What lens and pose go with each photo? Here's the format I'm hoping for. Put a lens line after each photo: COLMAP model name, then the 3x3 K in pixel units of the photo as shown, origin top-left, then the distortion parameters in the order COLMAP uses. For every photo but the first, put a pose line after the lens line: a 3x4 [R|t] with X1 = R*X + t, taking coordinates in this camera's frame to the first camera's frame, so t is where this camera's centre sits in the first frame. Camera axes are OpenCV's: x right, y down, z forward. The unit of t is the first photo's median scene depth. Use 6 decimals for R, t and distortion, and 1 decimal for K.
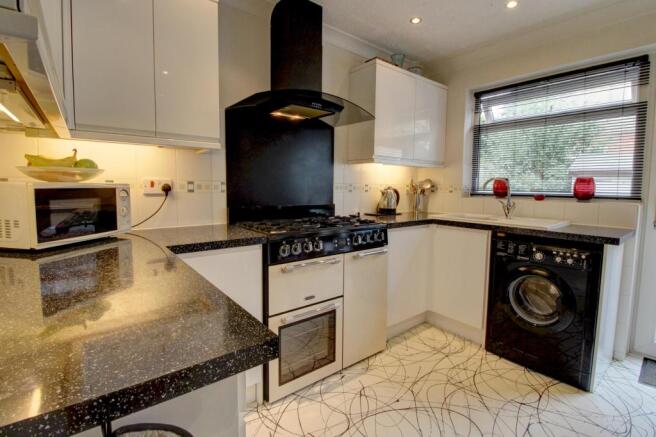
lens RADIAL K [[310.0, 0, 326.9], [0, 310.0, 209.8], [0, 0, 1]] dist [-0.003323, -0.000431]
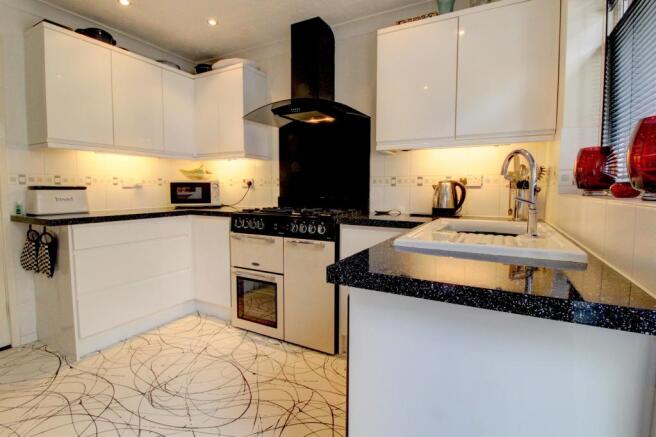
lens RADIAL K [[310.0, 0, 326.9], [0, 310.0, 209.8], [0, 0, 1]] dist [-0.003323, -0.000431]
pose [[0.389512, 0.051357, -0.919588, 1.148005], [-0.070748, 0.997163, 0.025723, 0.000851], [0.918300, 0.055039, 0.392040, 0.691399]]
